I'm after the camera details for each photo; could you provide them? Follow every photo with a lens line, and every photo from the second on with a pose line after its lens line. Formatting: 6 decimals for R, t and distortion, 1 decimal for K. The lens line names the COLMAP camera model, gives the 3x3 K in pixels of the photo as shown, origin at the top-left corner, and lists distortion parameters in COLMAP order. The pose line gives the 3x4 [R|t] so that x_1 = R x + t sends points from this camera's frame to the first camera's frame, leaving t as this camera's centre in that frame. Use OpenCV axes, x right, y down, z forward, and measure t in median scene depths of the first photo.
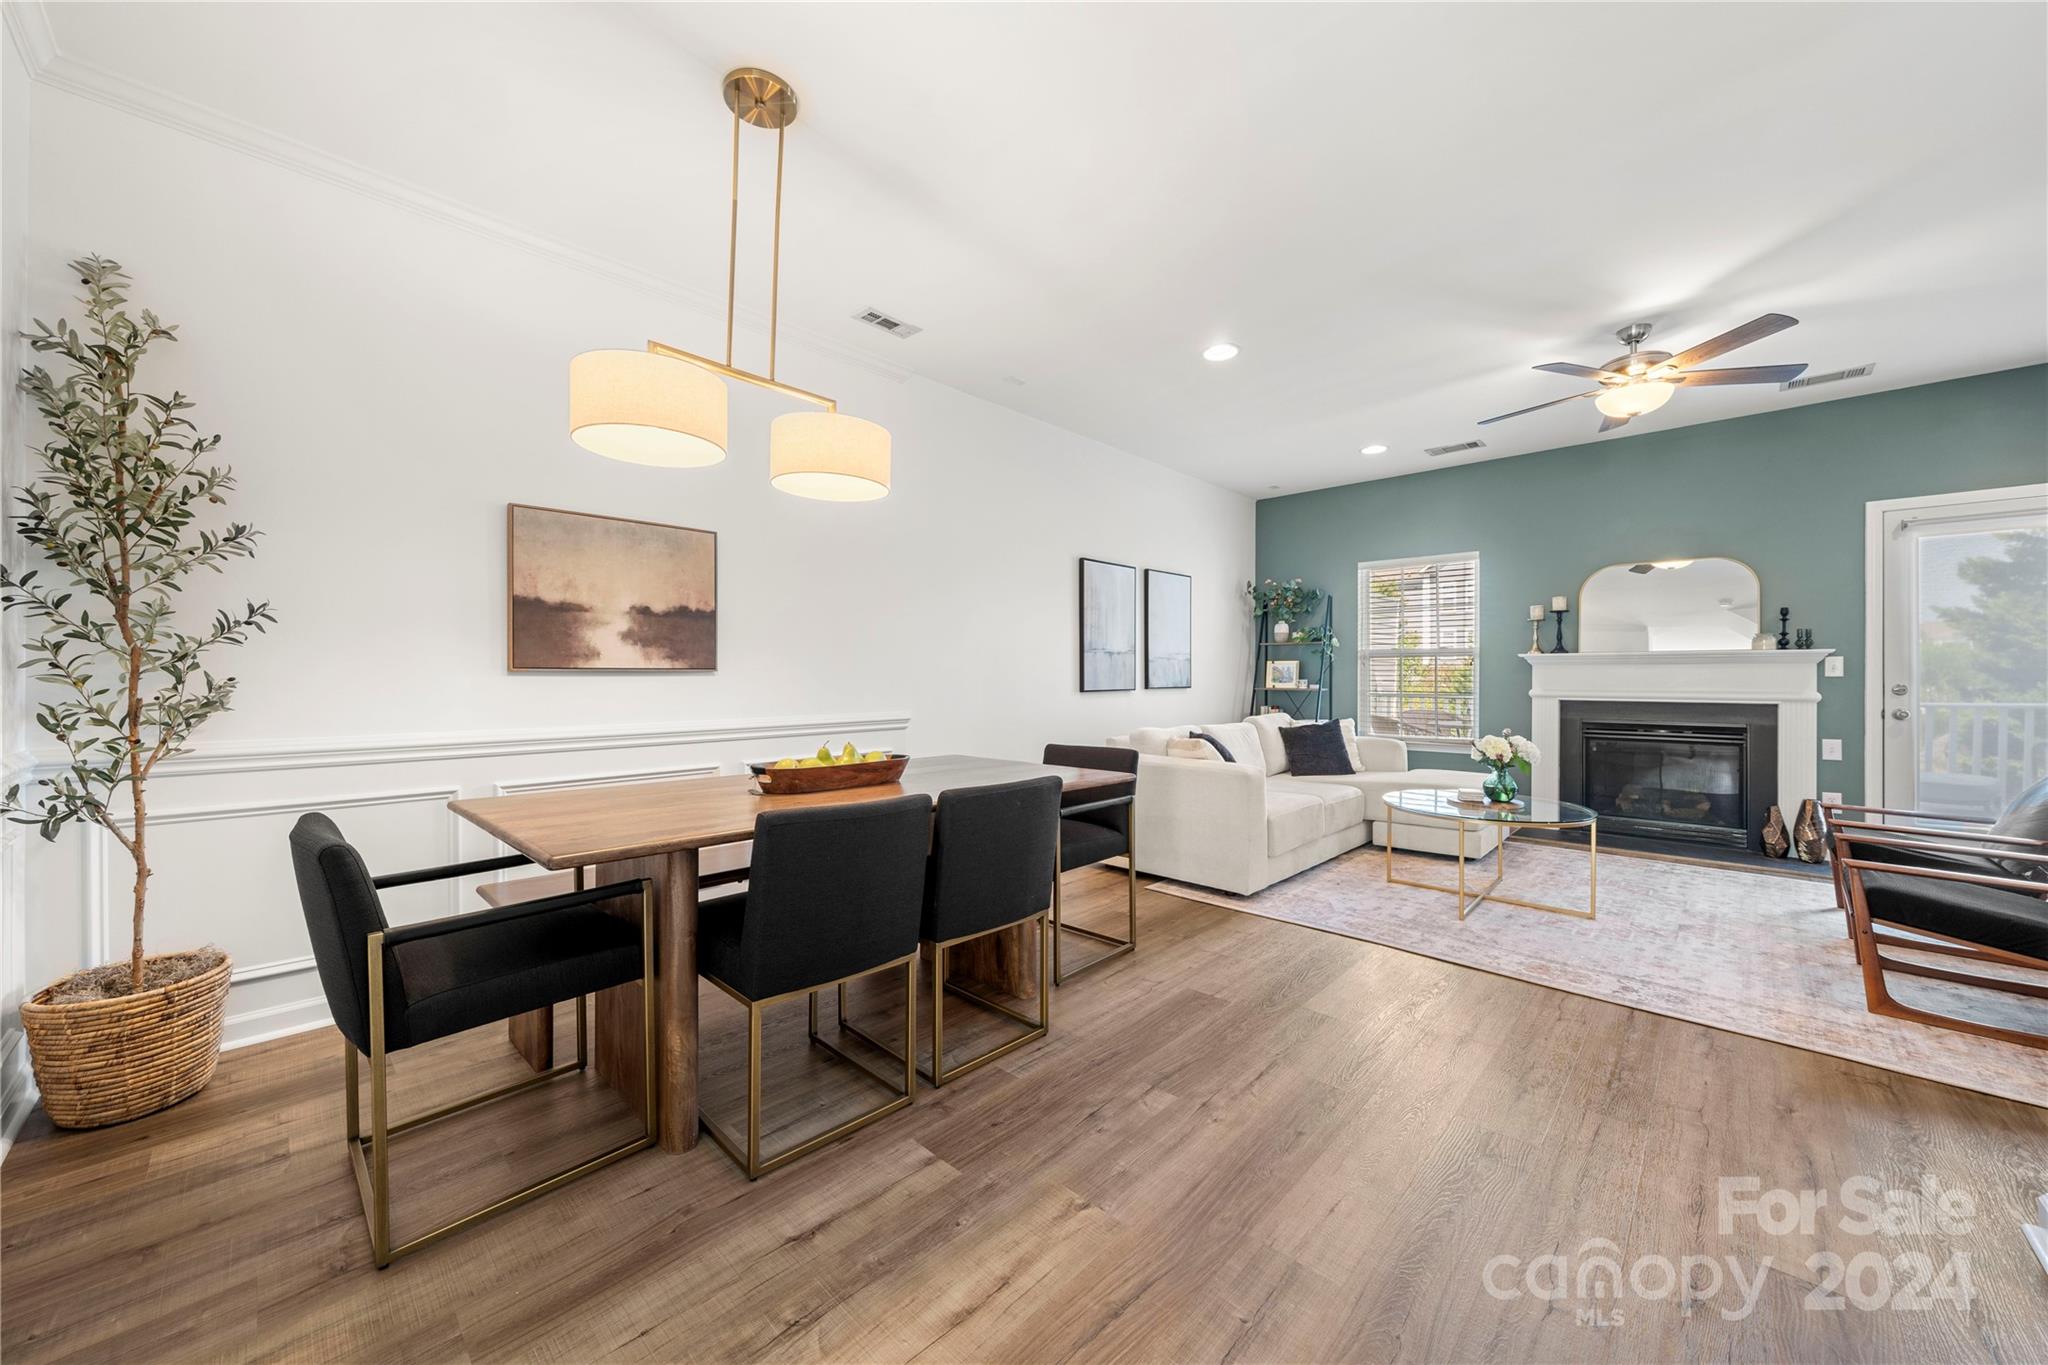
lens RADIAL K [[744.8, 0, 1018.5], [0, 744.8, 680.4], [0, 0, 1]] dist [-0.003372, 0.000688]
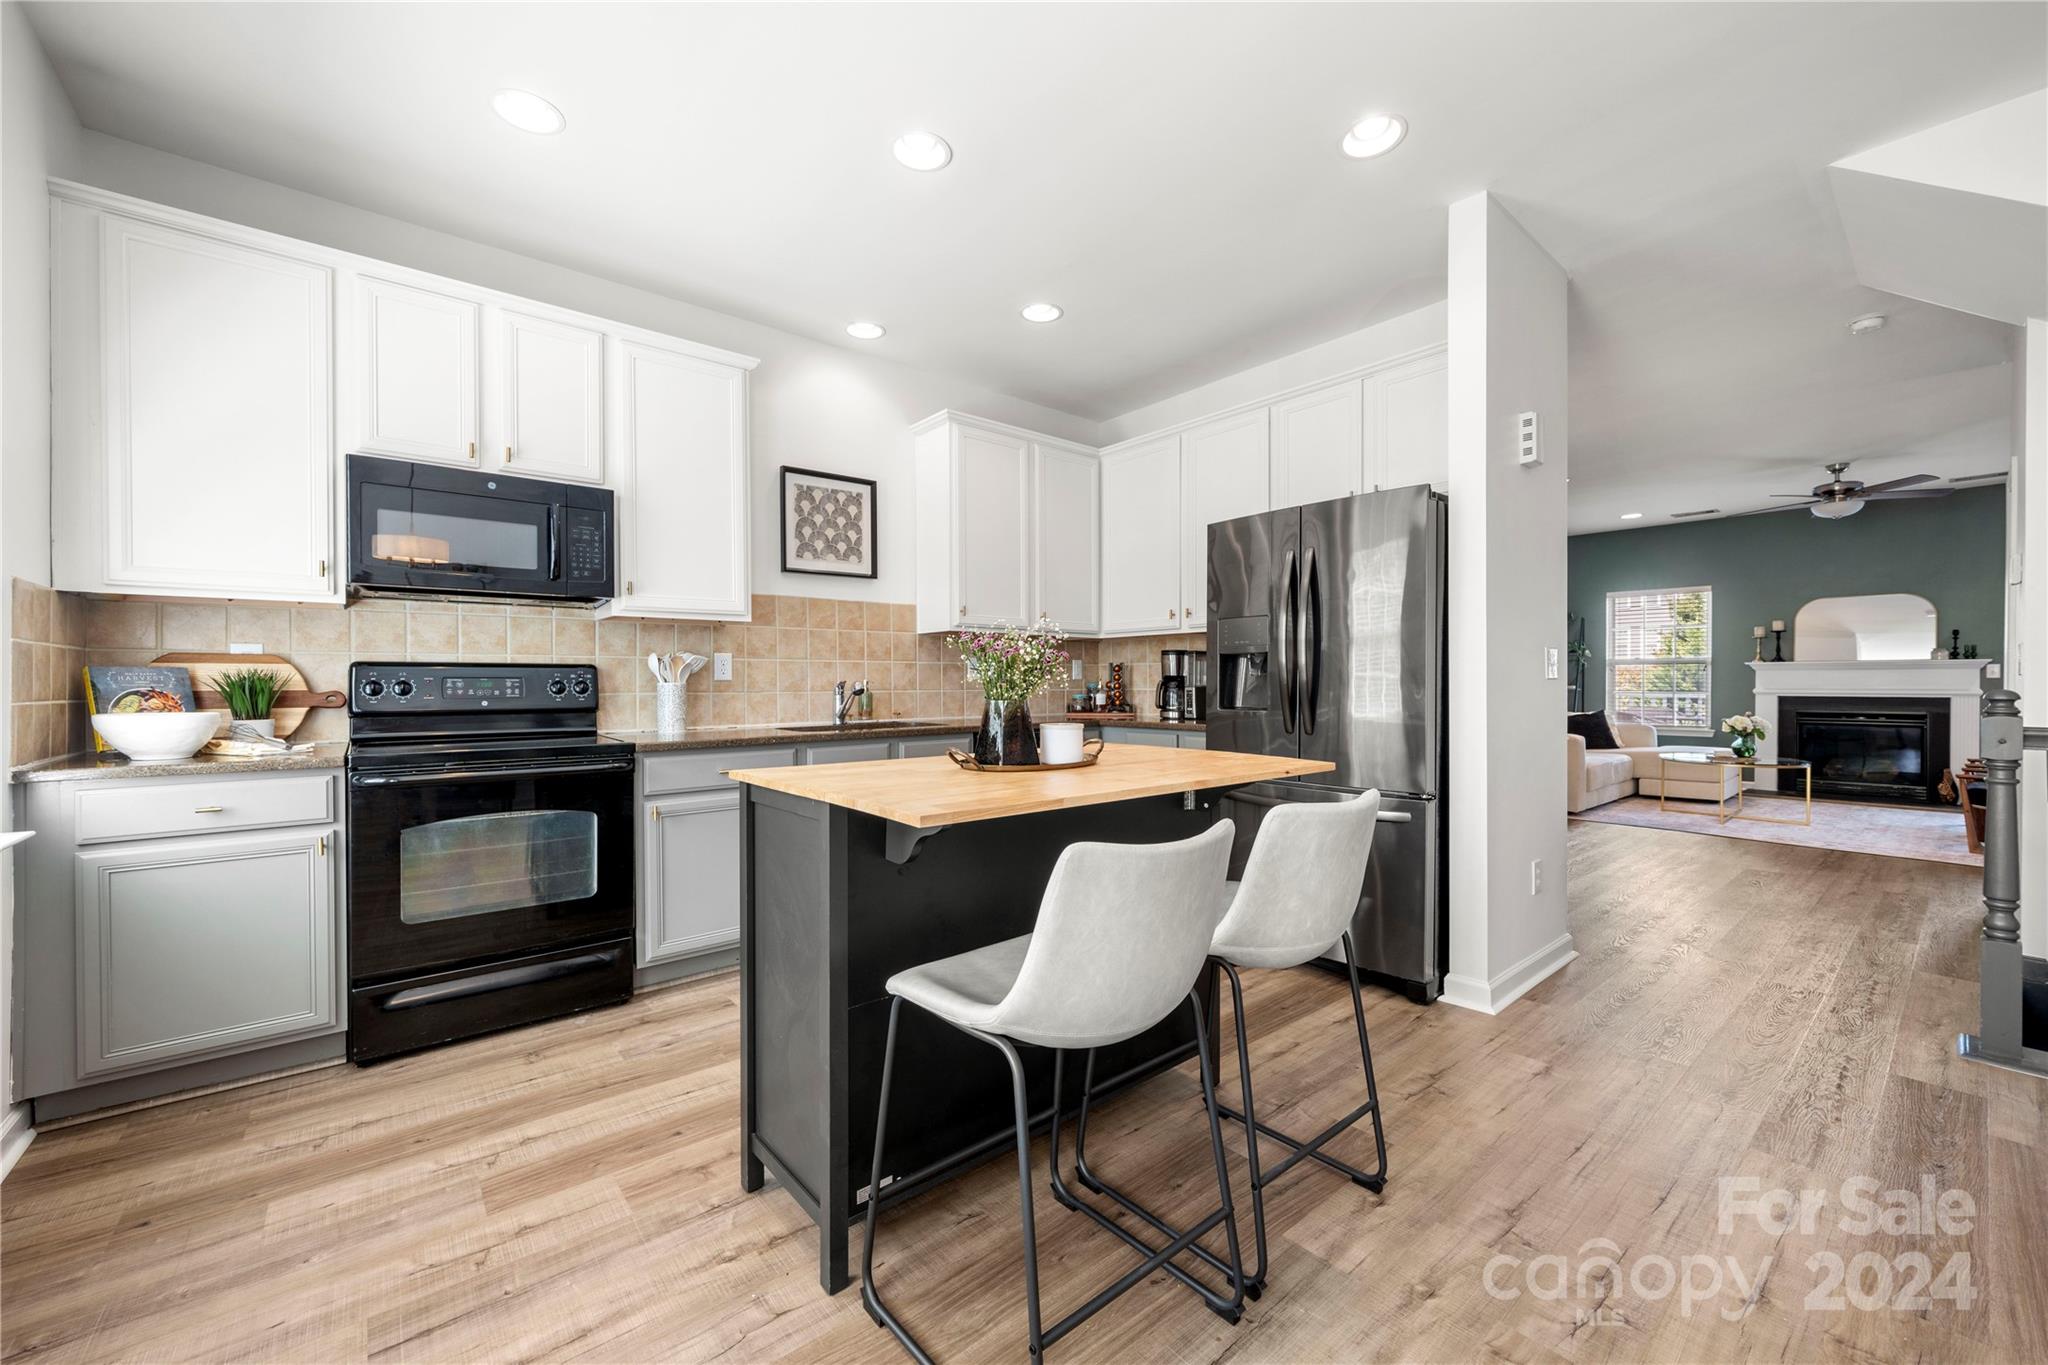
lens RADIAL K [[806.3, 0, 1014.2], [0, 806.3, 686.9], [0, 0, 1]] dist [0.001214, -0.000097]
pose [[0.993911, -0.003200, -0.110143, -0.701729], [0.003582, 0.999988, 0.003265, 0.000000], [0.110132, -0.003639, 0.993910, -0.874746]]
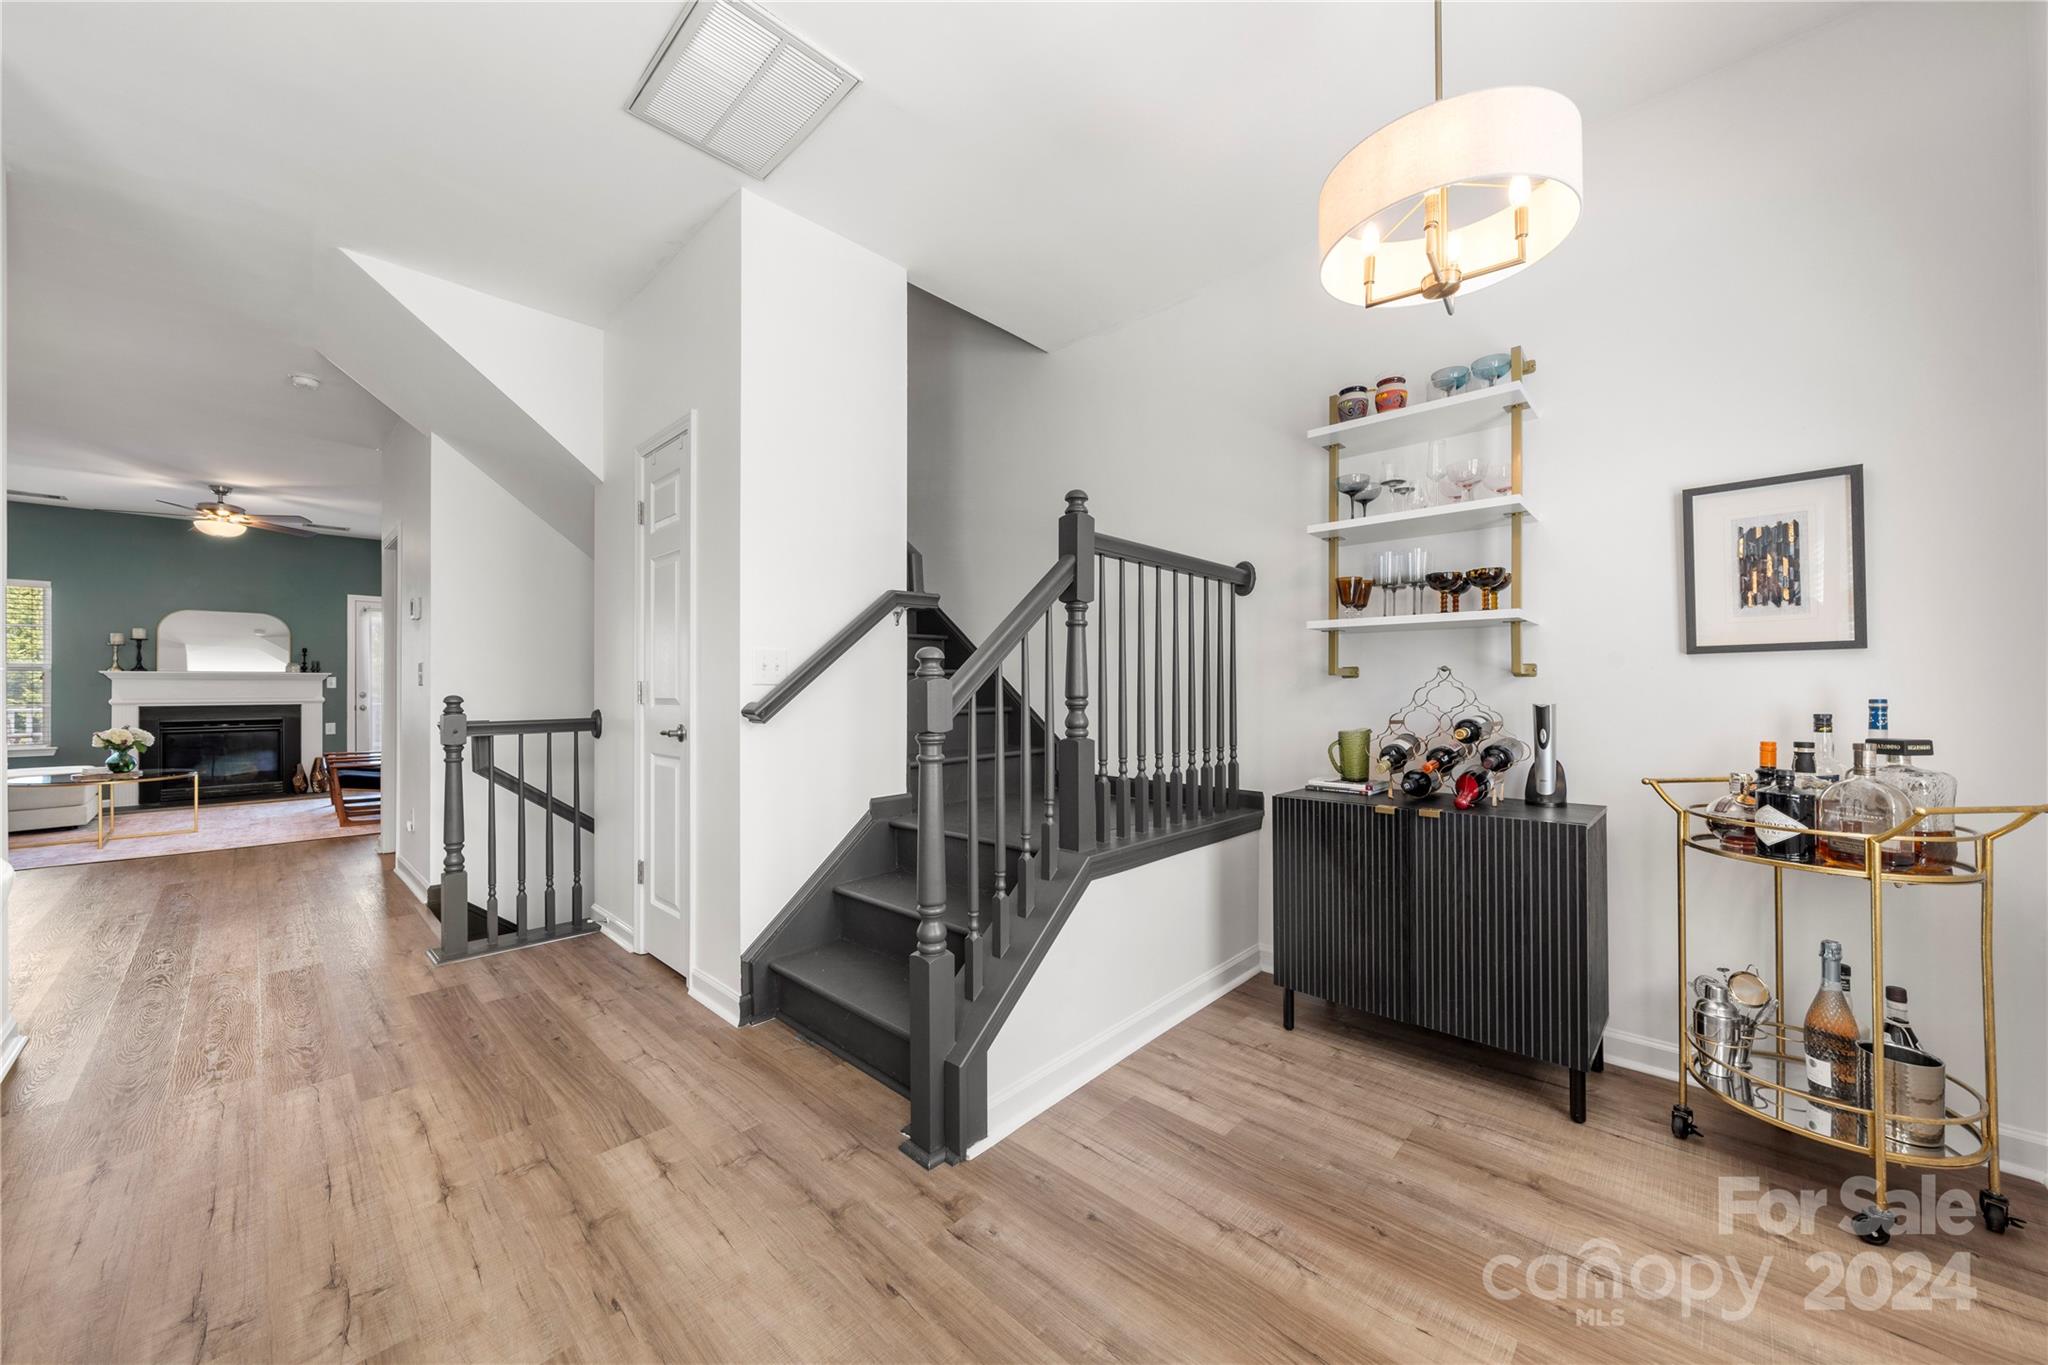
lens RADIAL K [[744.8, 0, 1027.9], [0, 744.8, 681.2], [0, 0, 1]] dist [-0.003372, 0.000688]
pose [[-0.005076, 0.006862, 0.999964, -0.828261], [0.006899, 0.999953, -0.006827, 0.002198], [-0.999963, 0.006864, -0.005123, -0.790878]]
